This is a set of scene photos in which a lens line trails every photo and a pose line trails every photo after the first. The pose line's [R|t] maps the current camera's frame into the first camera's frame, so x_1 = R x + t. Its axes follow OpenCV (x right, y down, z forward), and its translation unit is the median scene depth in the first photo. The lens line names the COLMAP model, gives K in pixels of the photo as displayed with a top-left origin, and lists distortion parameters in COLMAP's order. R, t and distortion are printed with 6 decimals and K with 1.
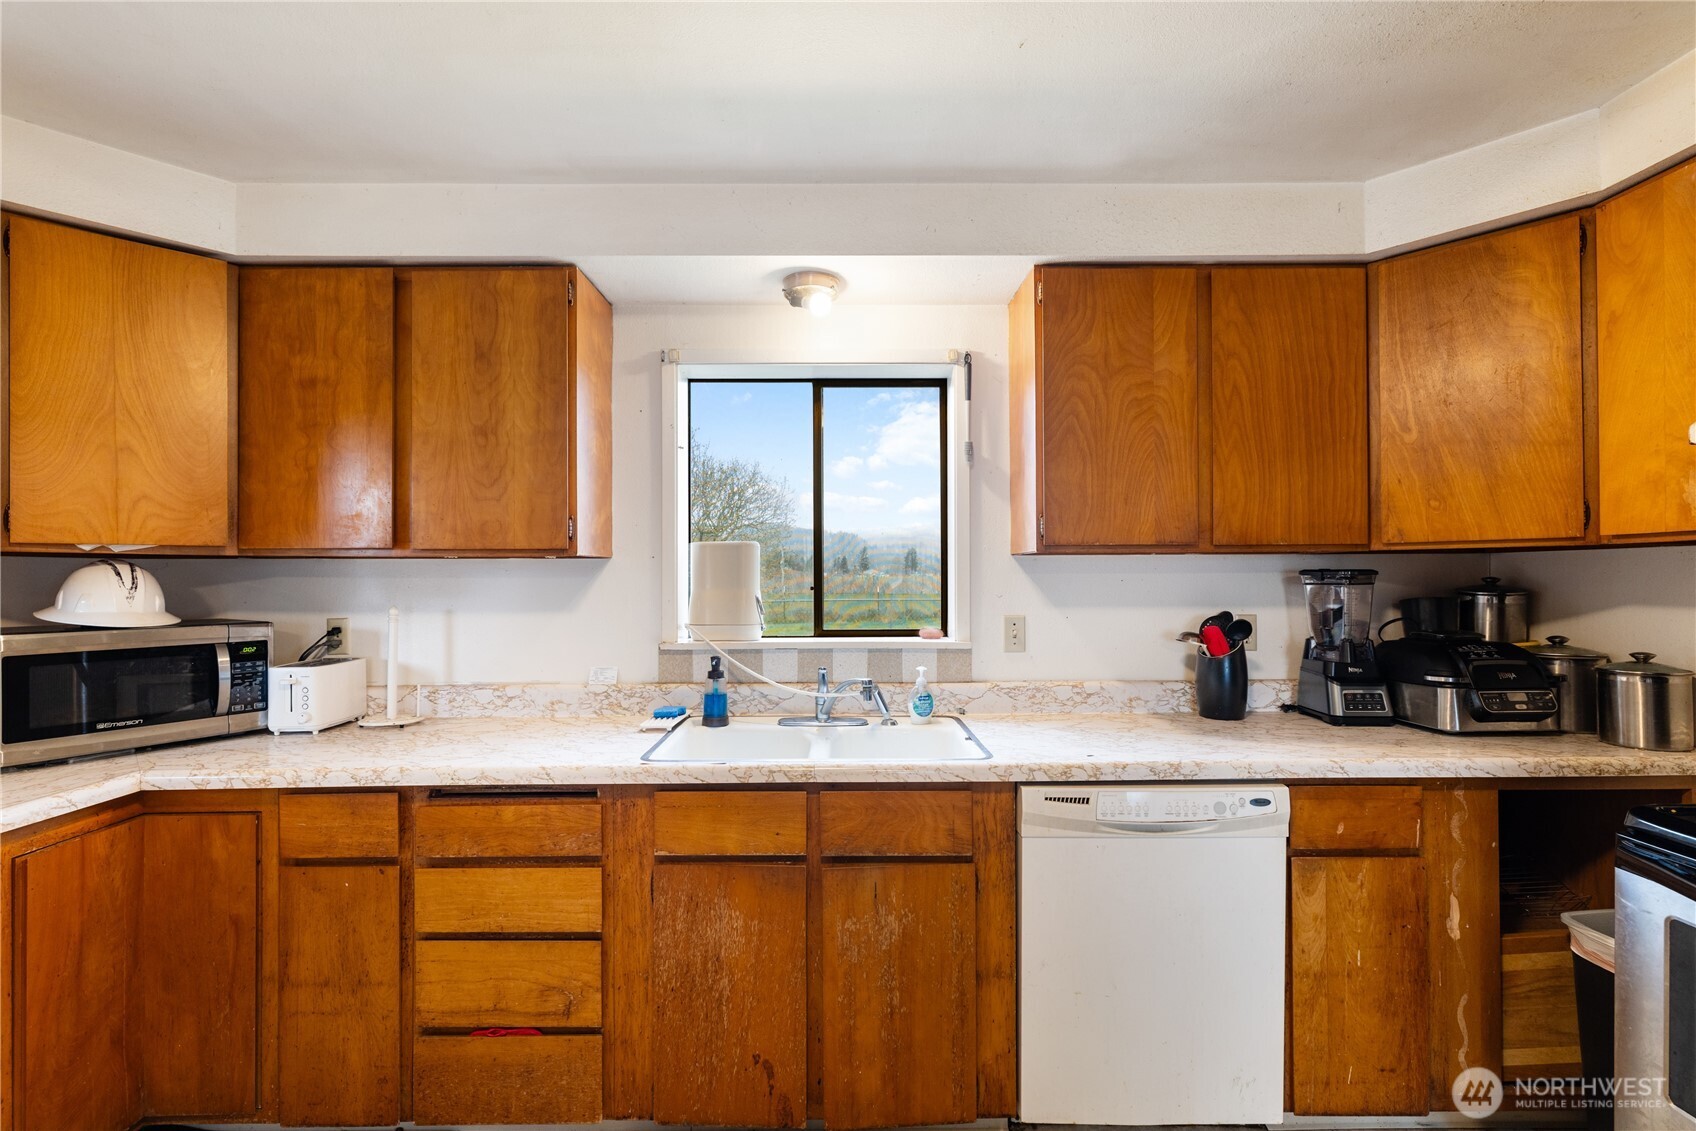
lens RADIAL K [[725.8, 0, 844.6], [0, 725.8, 573.2], [0, 0, 1]] dist [-0.000805, -0.000039]
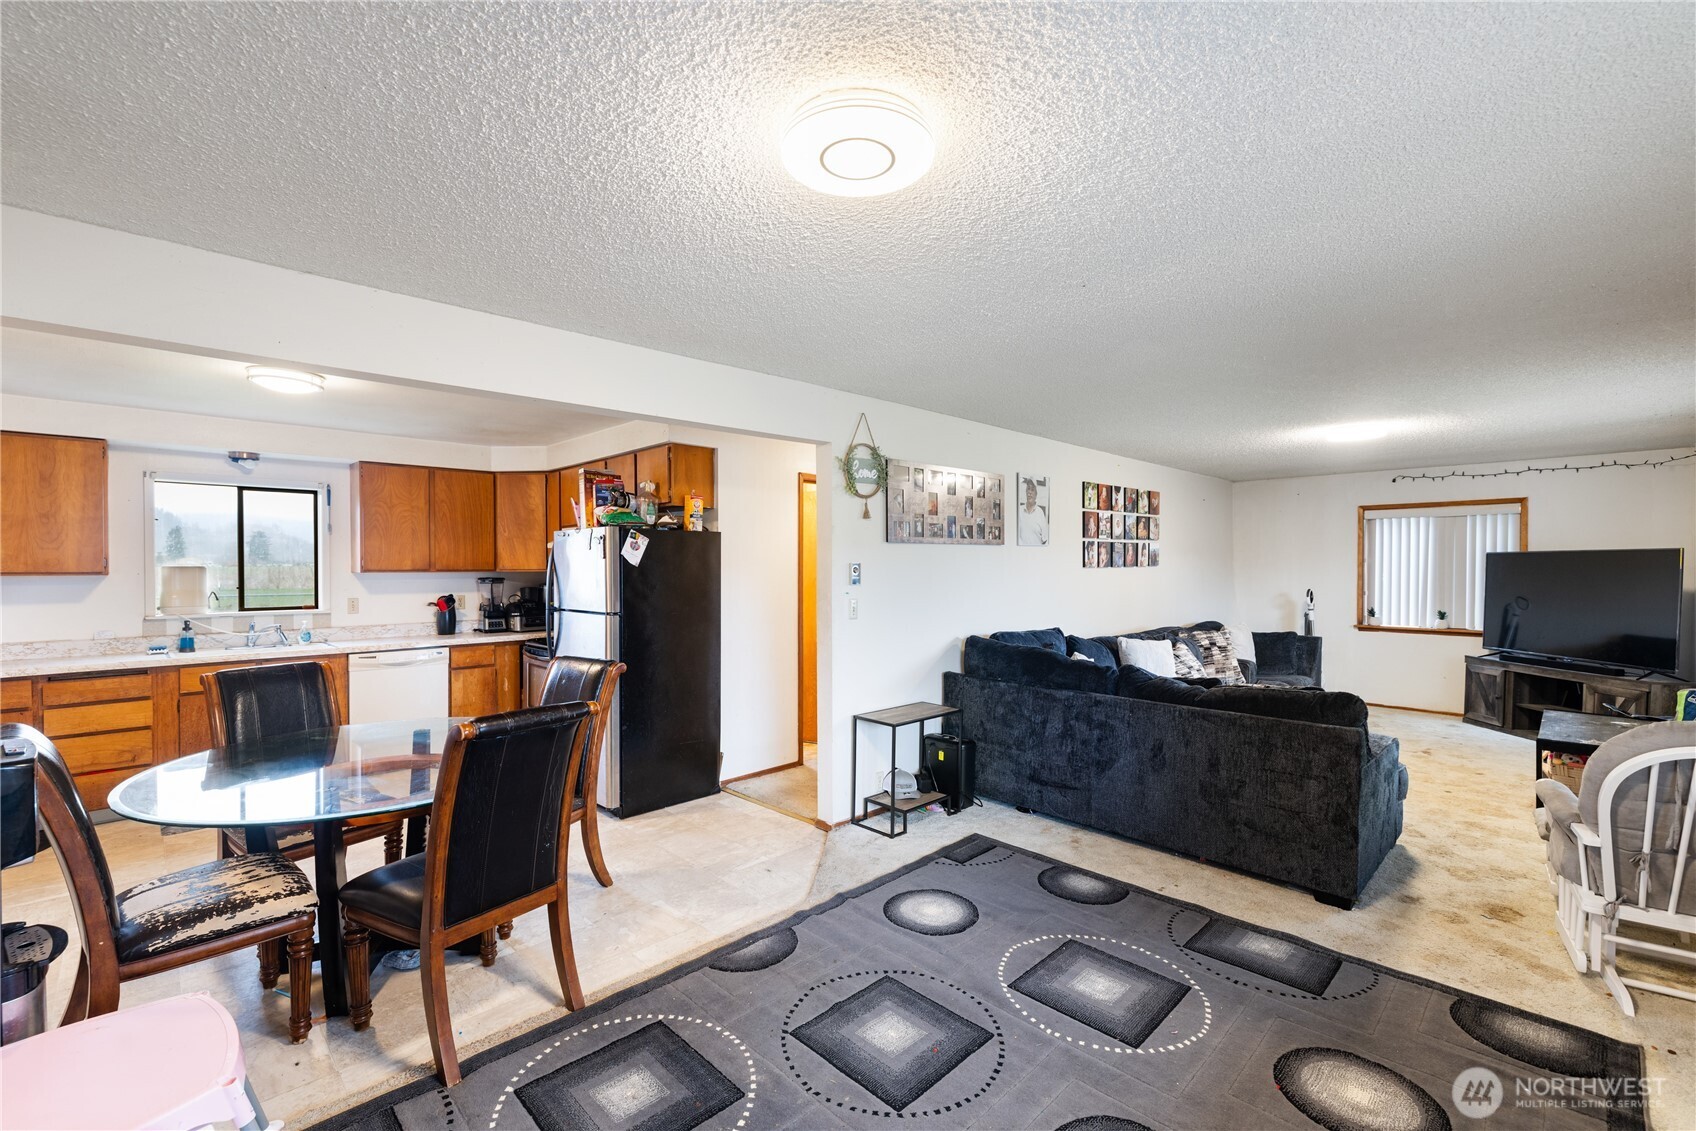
lens RADIAL K [[725.8, 0, 844.6], [0, 725.8, 573.2], [0, 0, 1]] dist [-0.000805, -0.000039]
pose [[0.719647, -0.004296, 0.694327, -0.293119], [-0.006679, 0.999892, 0.013110, -0.073522], [-0.694308, -0.014072, 0.719541, -2.086248]]
